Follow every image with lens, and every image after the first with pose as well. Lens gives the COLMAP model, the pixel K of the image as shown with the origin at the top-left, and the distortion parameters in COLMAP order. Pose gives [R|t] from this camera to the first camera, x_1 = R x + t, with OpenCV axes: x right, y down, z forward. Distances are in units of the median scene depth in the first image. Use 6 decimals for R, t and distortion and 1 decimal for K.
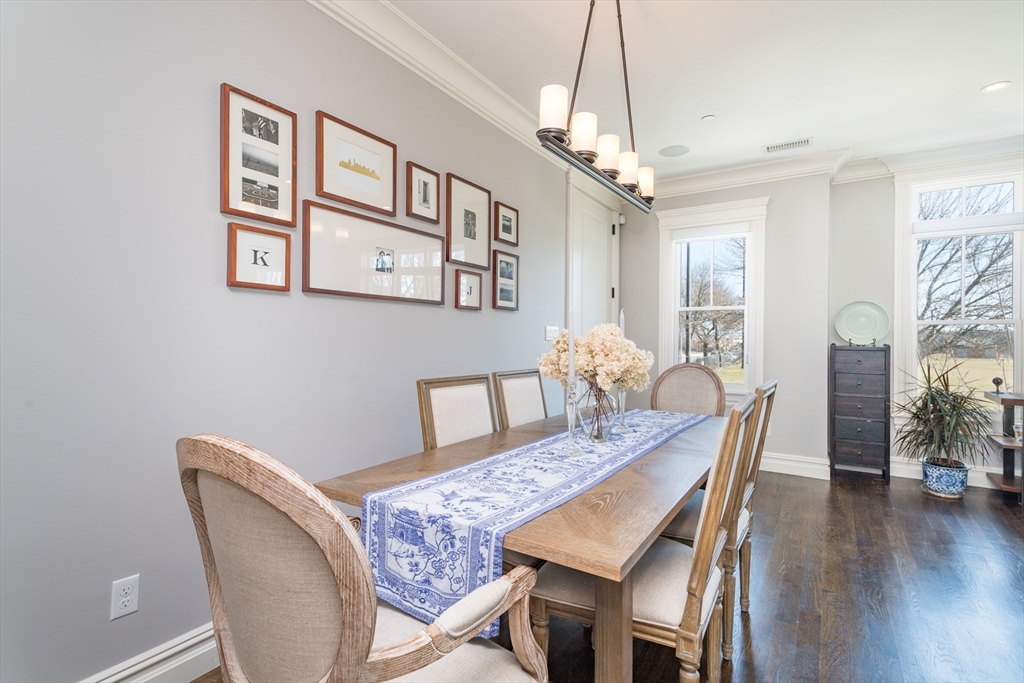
lens RADIAL K [[485.5, 0, 511.5], [0, 485.5, 339.3], [0, 0, 1]] dist [0.010421, -0.002511]
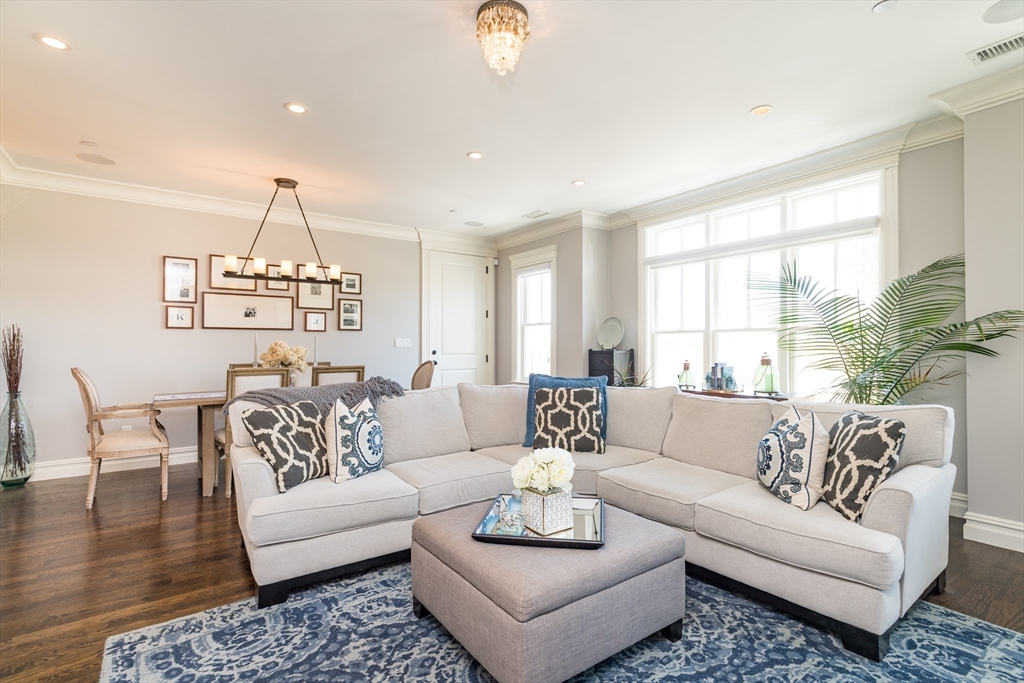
lens RADIAL K [[485.5, 0, 515.8], [0, 485.5, 348.6], [0, 0, 1]] dist [0.010421, -0.002511]
pose [[0.935516, -0.009874, -0.353146, 1.246117], [0.008758, 0.999950, -0.004760, 0.020822], [0.353175, 0.001360, 0.935556, -0.491119]]
